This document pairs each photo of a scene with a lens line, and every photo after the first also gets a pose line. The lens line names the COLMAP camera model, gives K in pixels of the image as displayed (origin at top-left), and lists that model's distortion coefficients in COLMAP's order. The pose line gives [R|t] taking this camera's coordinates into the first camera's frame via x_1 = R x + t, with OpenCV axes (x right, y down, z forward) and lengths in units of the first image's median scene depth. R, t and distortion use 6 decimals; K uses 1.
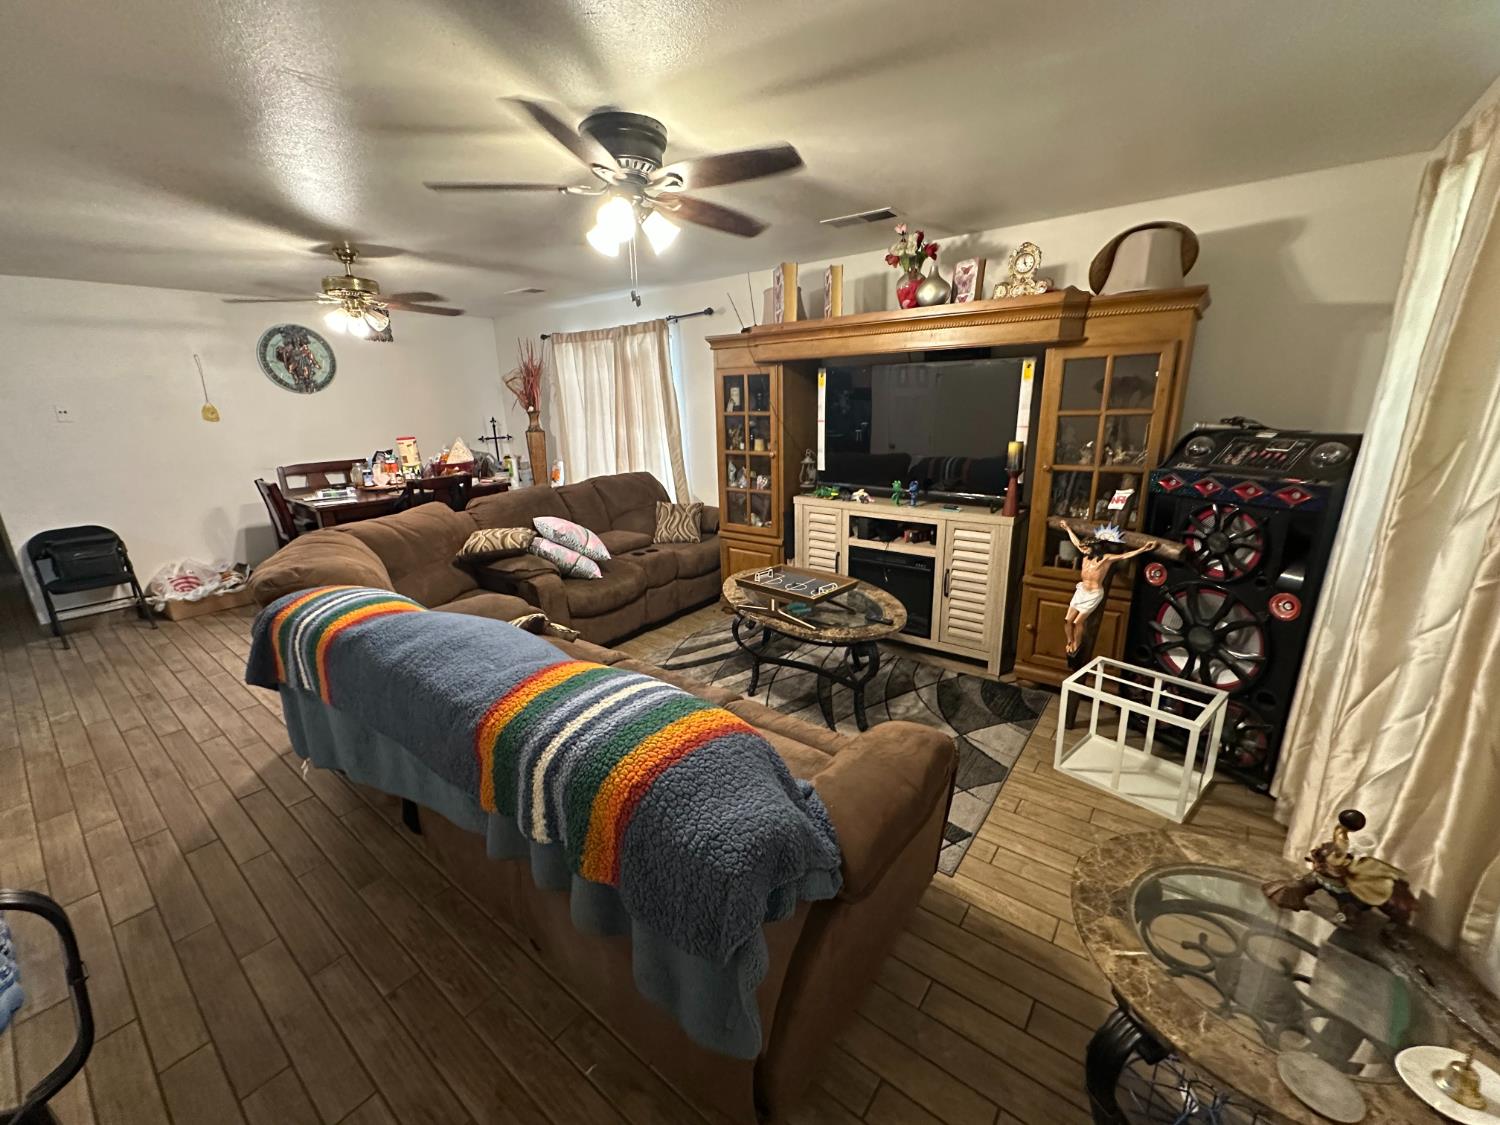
lens RADIAL K [[603.8, 0, 751.6], [0, 603.8, 563.9], [0, 0, 1]] dist [-0.000290, -0.000144]
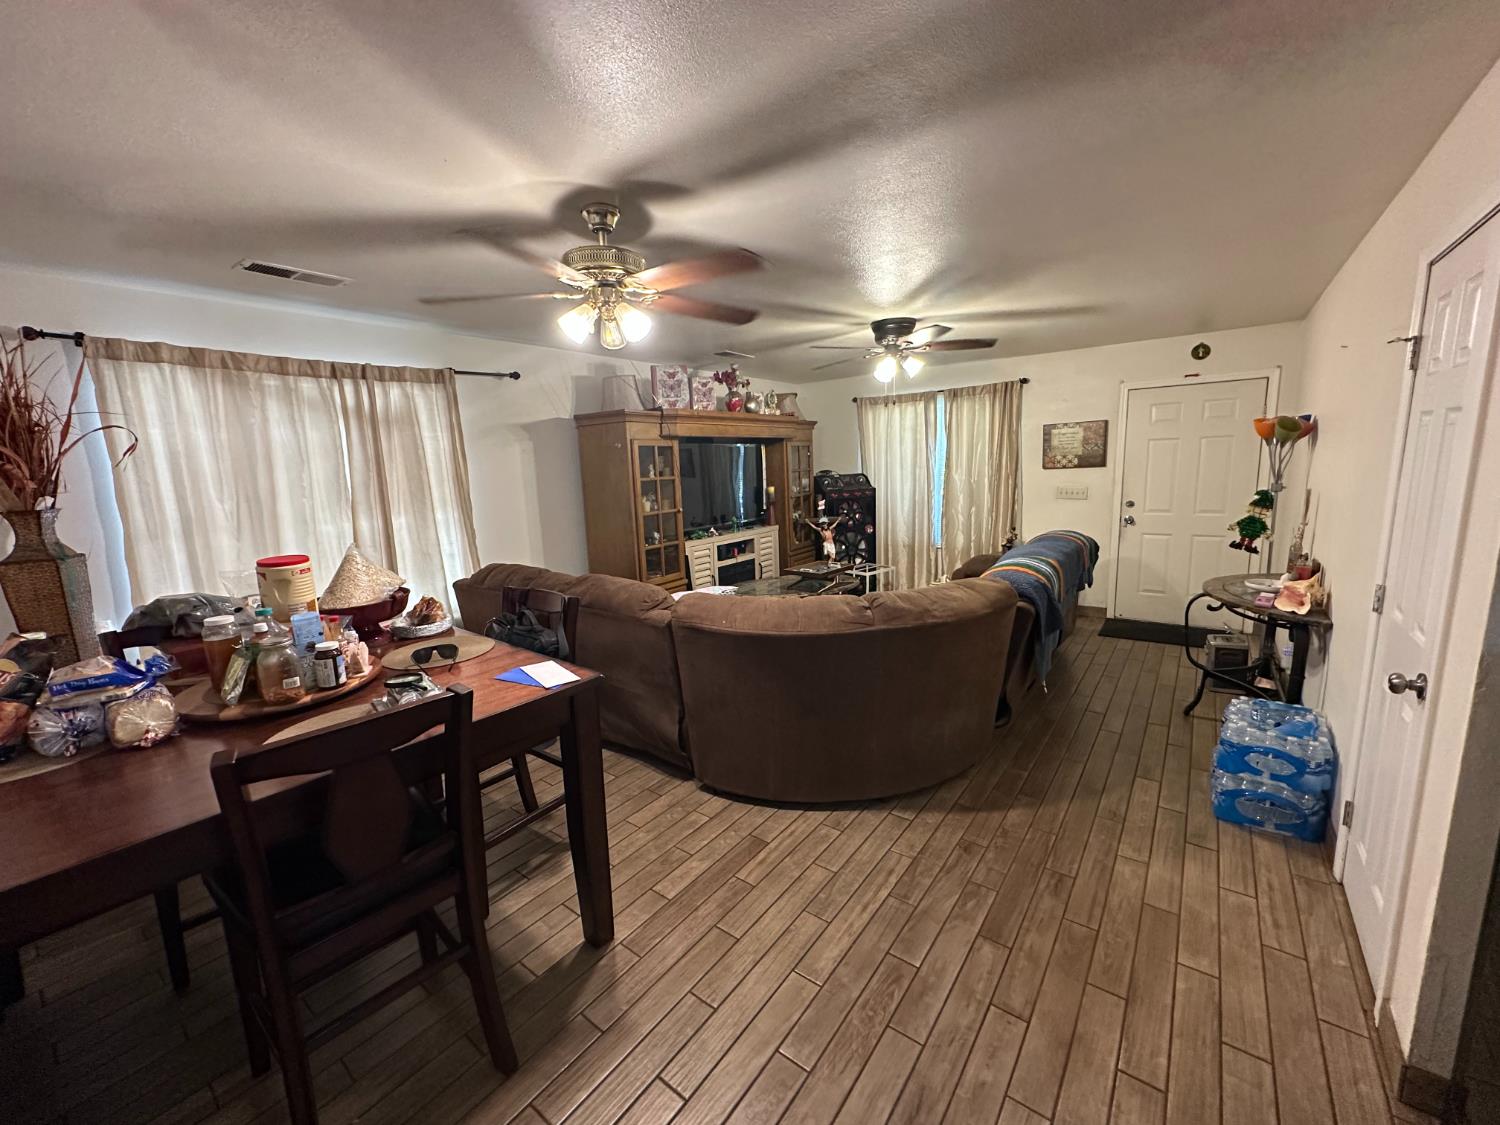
lens RADIAL K [[603.8, 0, 749.7], [0, 603.8, 563.0], [0, 0, 1]] dist [-0.000290, -0.000144]
pose [[-0.018339, -0.143395, 0.989496, -2.631976], [0.299047, 0.943571, 0.142282, -0.467456], [-0.954062, 0.298515, 0.025578, 1.906191]]
